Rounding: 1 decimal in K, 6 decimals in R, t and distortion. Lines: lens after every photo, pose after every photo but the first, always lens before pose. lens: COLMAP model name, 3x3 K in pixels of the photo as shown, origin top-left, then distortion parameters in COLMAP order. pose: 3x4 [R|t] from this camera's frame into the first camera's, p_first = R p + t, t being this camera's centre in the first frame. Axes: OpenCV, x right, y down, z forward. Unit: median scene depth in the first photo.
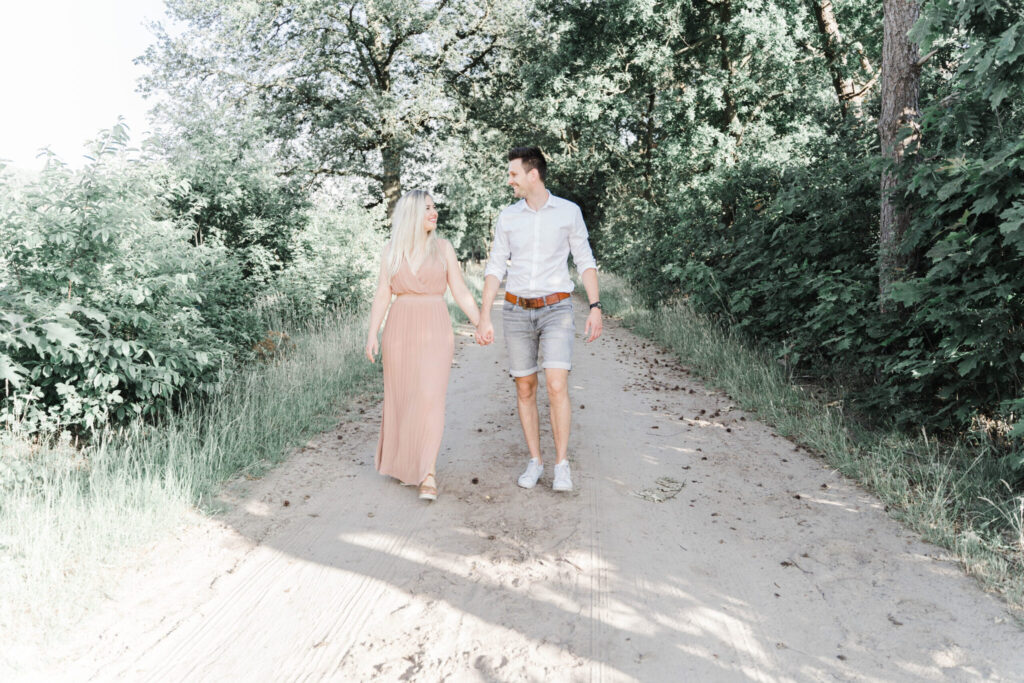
lens RADIAL K [[810.1, 0, 517.7], [0, 810.1, 342.6], [0, 0, 1]] dist [0.051282, 0.002908]
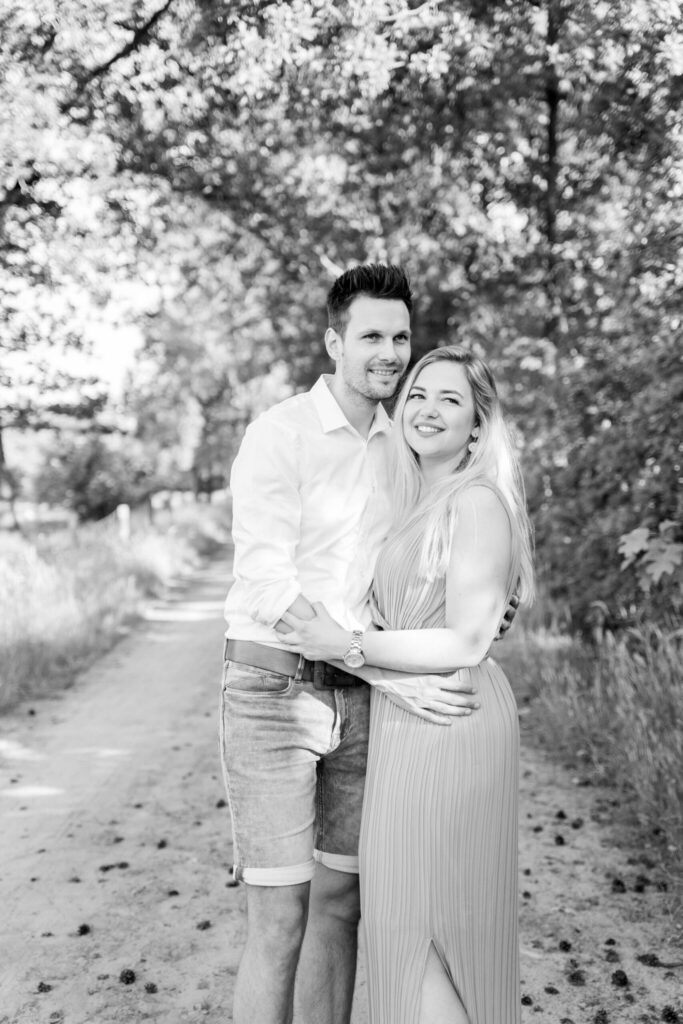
lens RADIAL K [[1504.7, 0, 337.8], [0, 1504.7, 516.3], [0, 0, 1]] dist [0.300255, 0.000000]
pose [[0.999152, -0.040019, 0.009725, 0.039832], [0.040663, 0.996047, -0.078975, -0.031517], [-0.006526, 0.079303, 0.996829, 0.237486]]
